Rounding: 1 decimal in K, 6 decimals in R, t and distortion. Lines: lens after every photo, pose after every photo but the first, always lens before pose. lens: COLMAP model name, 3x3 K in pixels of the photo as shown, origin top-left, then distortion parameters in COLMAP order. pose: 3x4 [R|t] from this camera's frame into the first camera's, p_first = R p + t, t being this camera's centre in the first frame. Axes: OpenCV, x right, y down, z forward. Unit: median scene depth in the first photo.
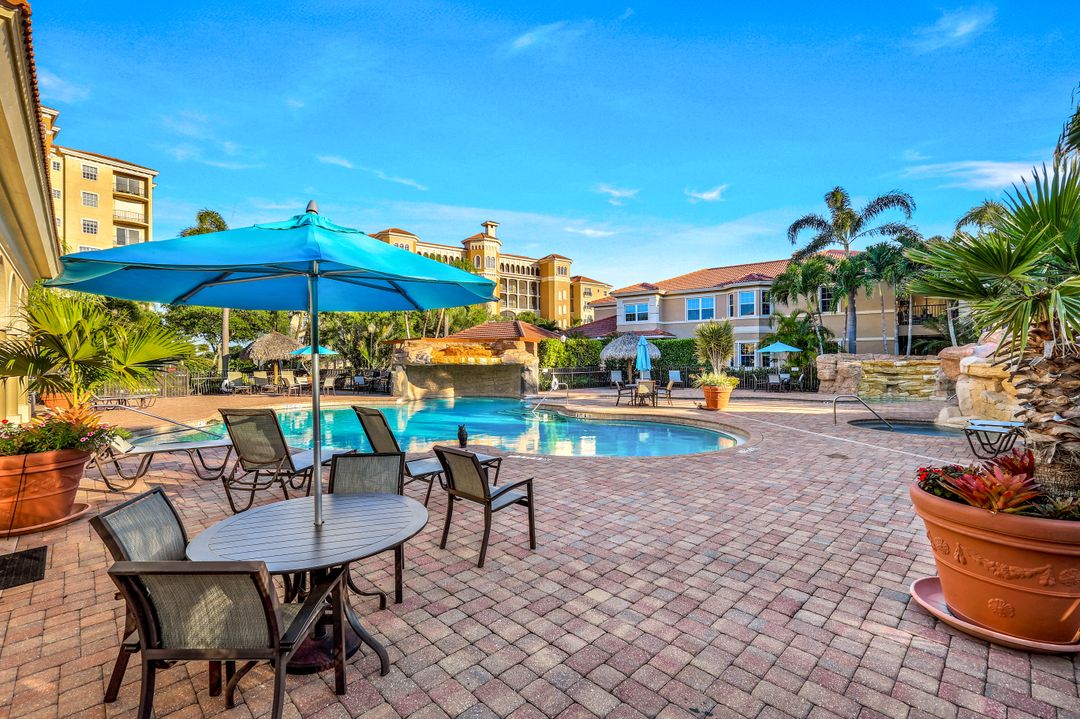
lens RADIAL K [[474.7, 0, 540.0], [0, 474.7, 359.5], [0, 0, 1]] dist [0.003417, 0.000793]
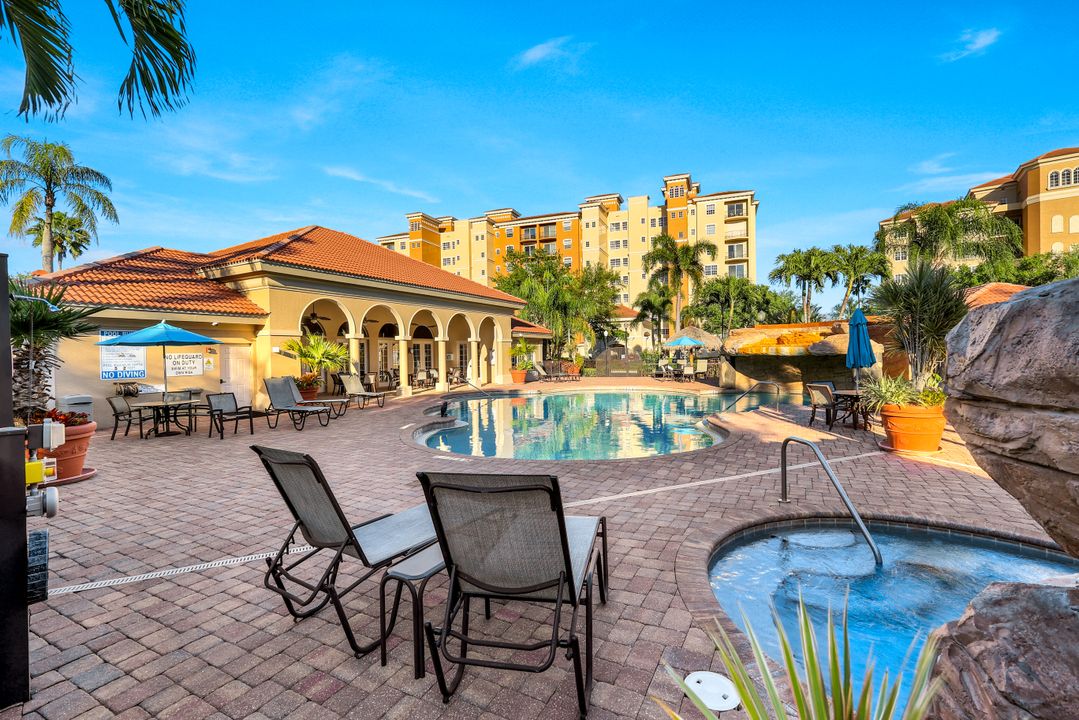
lens RADIAL K [[474.2, 0, 539.5], [0, 474.2, 360.0], [0, 0, 1]] dist [0.003417, 0.000793]
pose [[0.303034, 0.012969, -0.952892, 0.179935], [0.014840, 0.999722, 0.018326, -0.000724], [0.952864, -0.019694, 0.302757, 0.125934]]
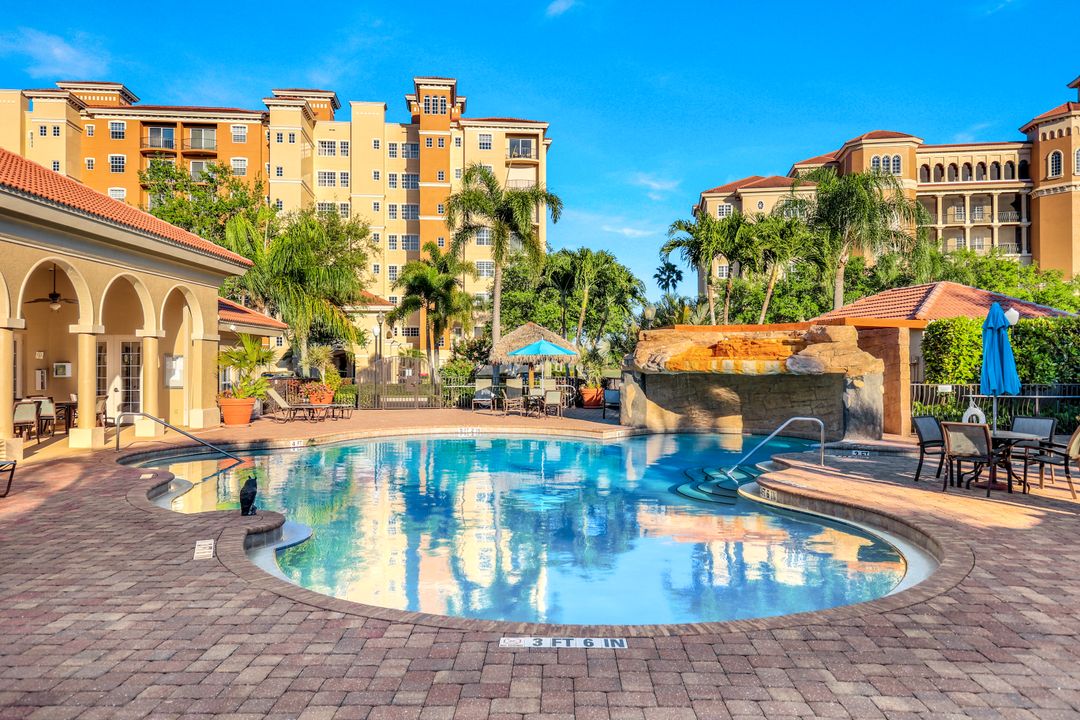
lens RADIAL K [[782.5, 0, 540.0], [0, 782.5, 360.0], [0, 0, 1]] dist [0.005410, 0.000880]
pose [[0.704194, 0.000523, -0.710007, 0.110700], [-0.002717, 0.999994, -0.001958, -0.000685], [0.710002, 0.003308, 0.704192, 0.085978]]
